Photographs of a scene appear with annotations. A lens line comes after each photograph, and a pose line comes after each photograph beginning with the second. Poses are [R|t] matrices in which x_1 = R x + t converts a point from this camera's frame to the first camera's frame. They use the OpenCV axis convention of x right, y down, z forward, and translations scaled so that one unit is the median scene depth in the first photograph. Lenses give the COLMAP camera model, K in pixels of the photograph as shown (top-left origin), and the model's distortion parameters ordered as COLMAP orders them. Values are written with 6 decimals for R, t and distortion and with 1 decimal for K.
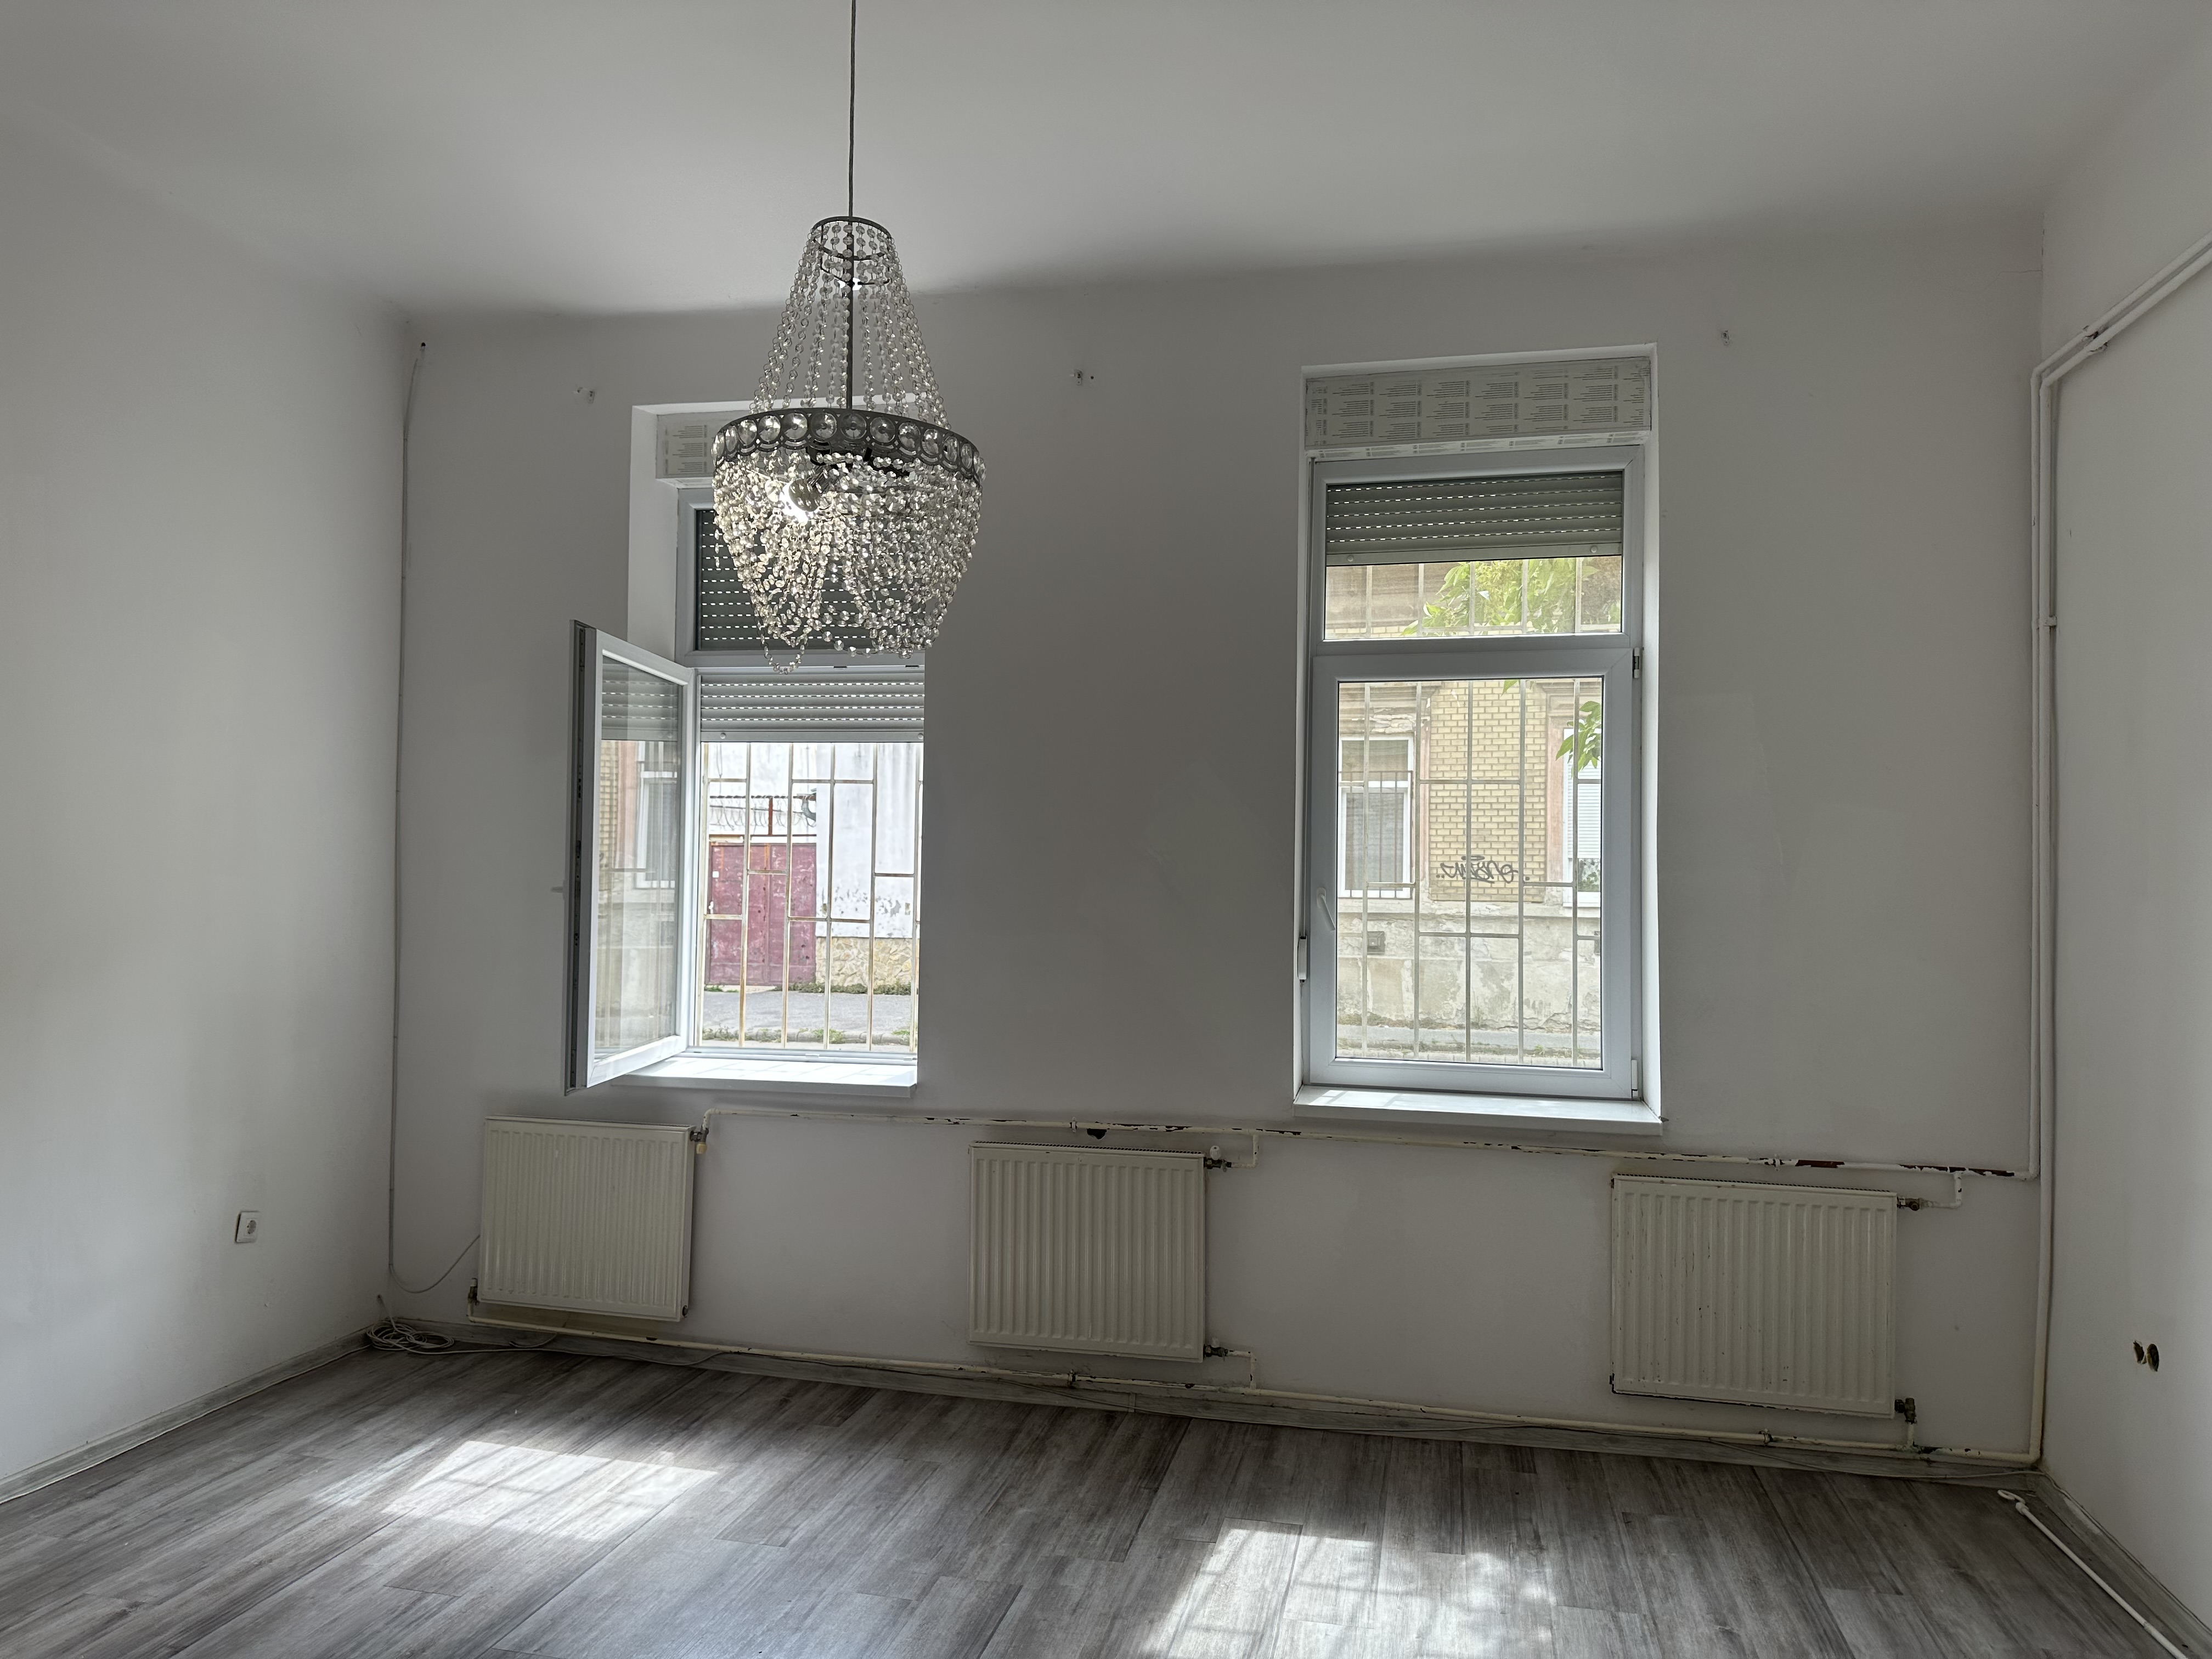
lens RADIAL K [[1584.3, 0, 1117.3], [0, 1584.3, 829.1], [0, 0, 1]] dist [0.037732, -0.041379]
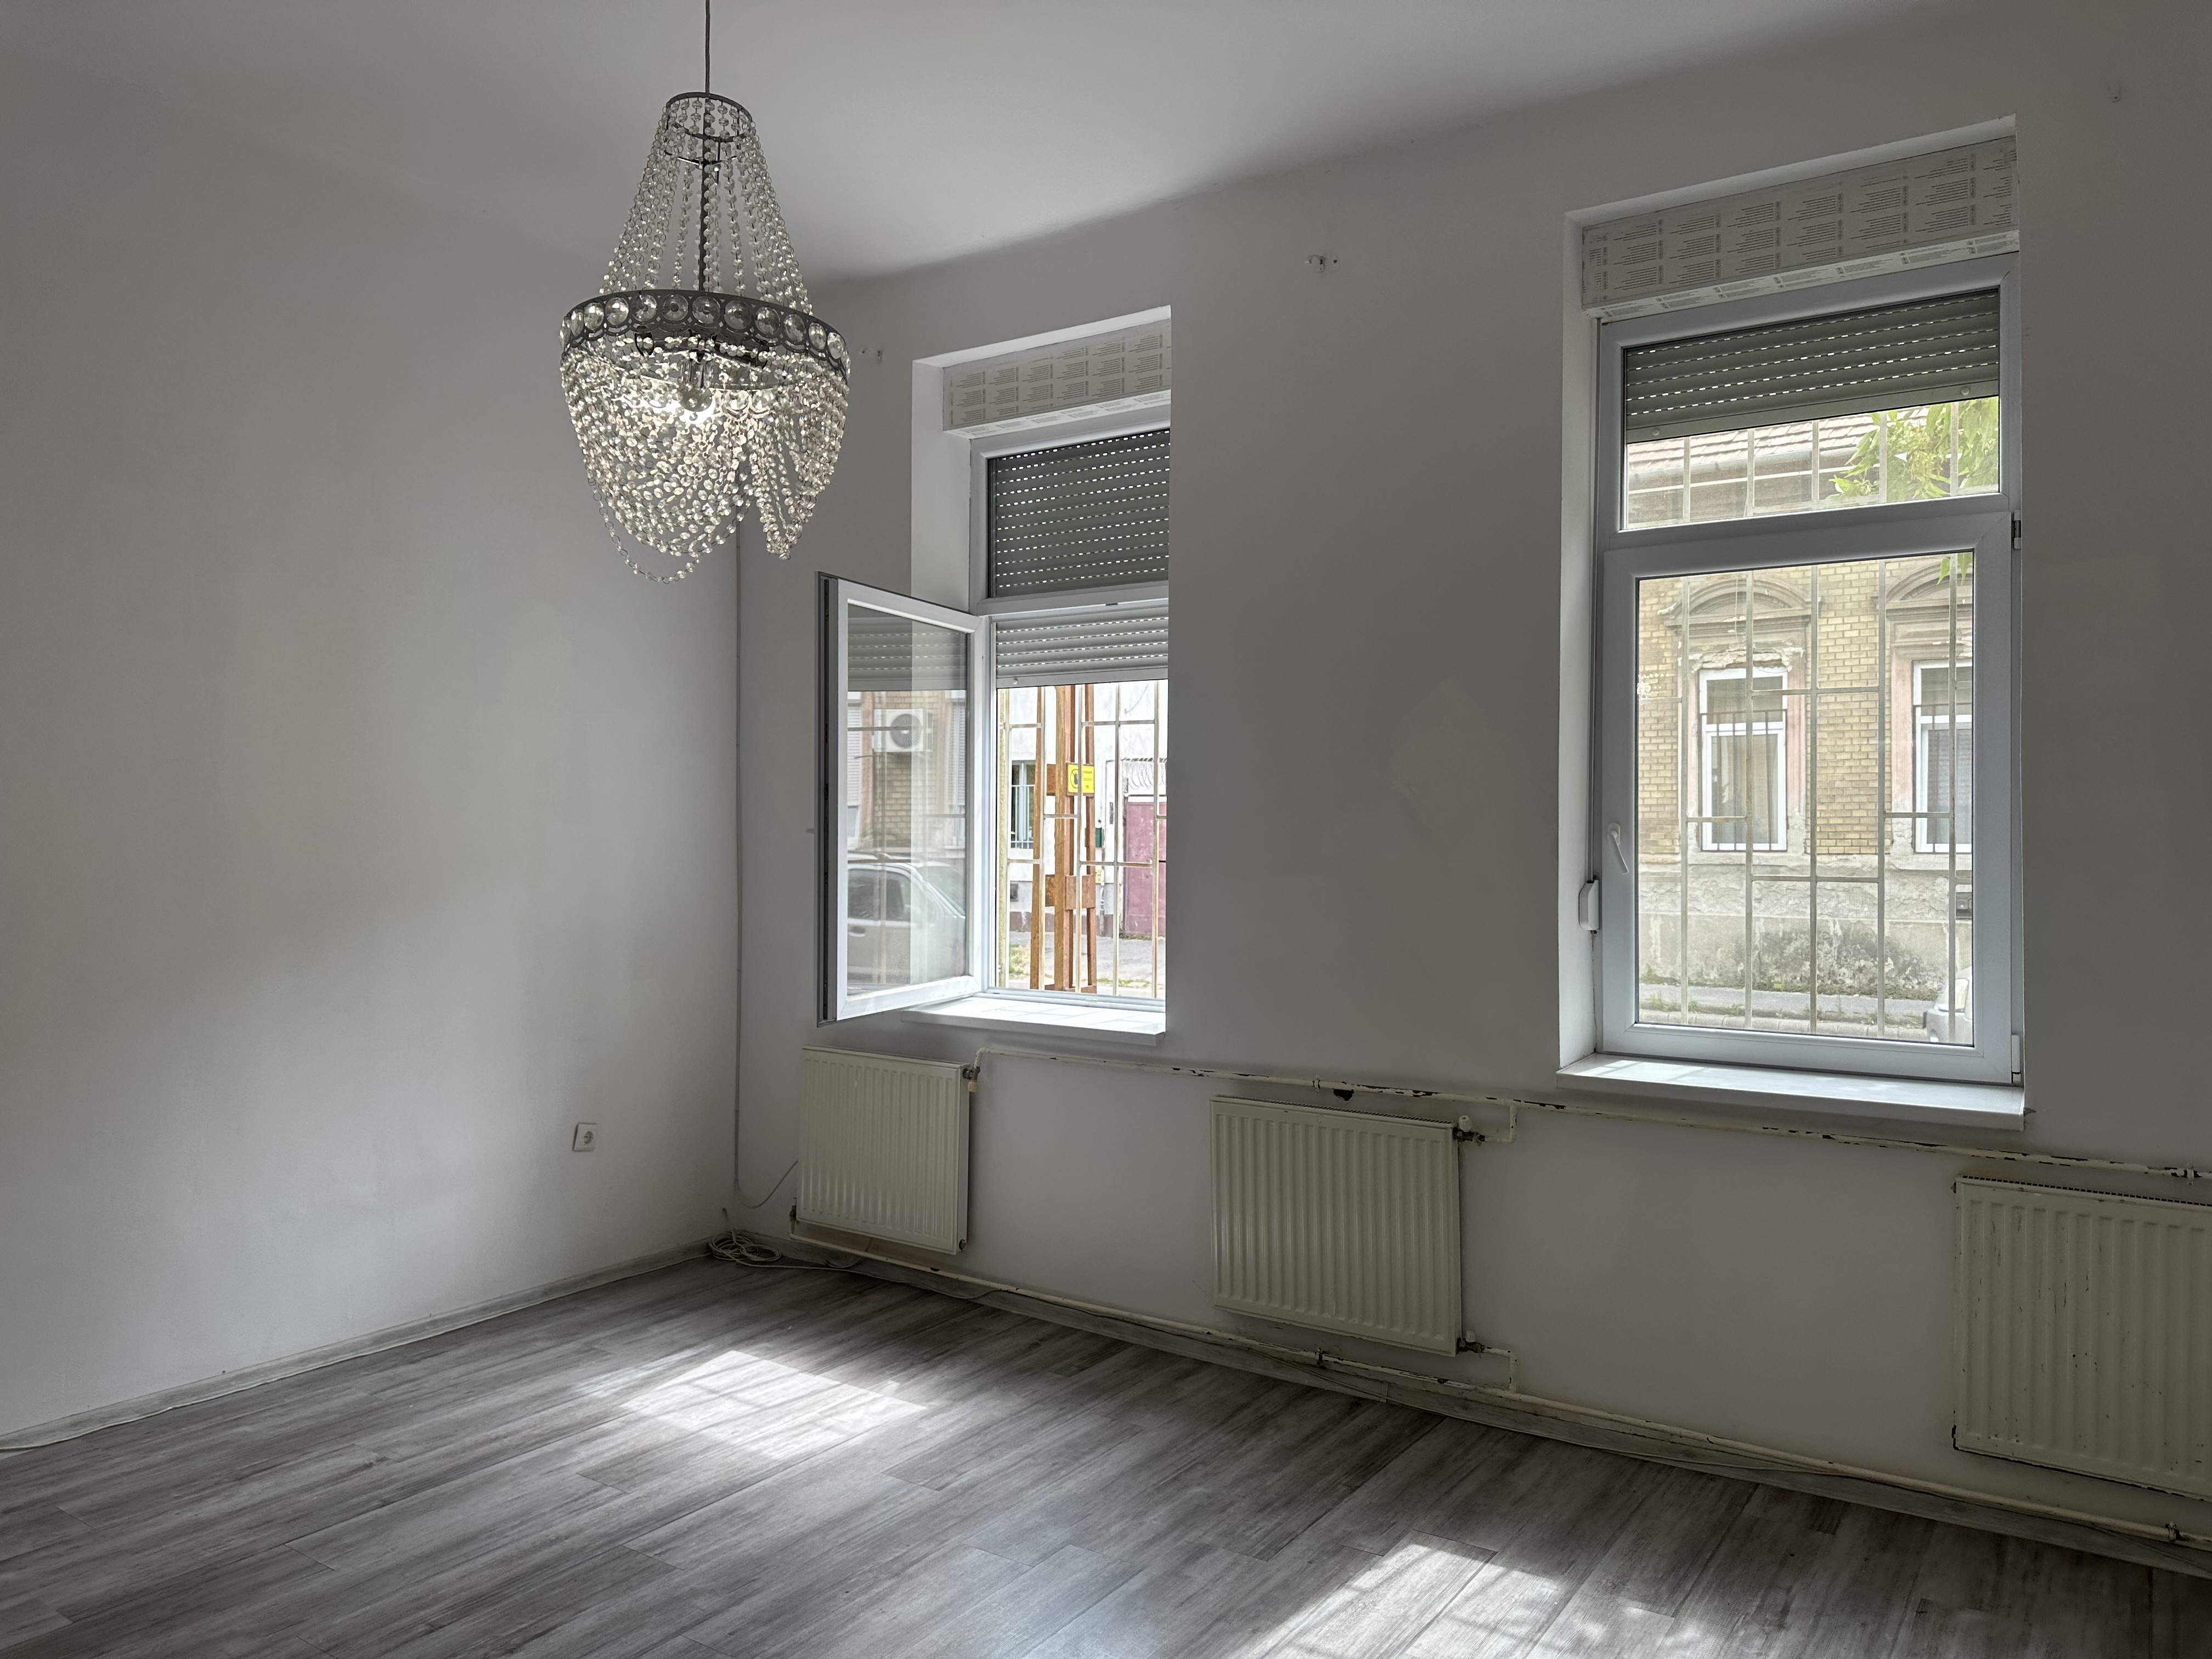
lens RADIAL K [[1584.3, 0, 1117.3], [0, 1584.3, 829.1], [0, 0, 1]] dist [0.037732, -0.041379]
pose [[0.928339, -0.013021, -0.371506, 0.225121], [0.021762, 0.999576, 0.019346, 0.020296], [0.371096, -0.026045, 0.928229, 0.115274]]
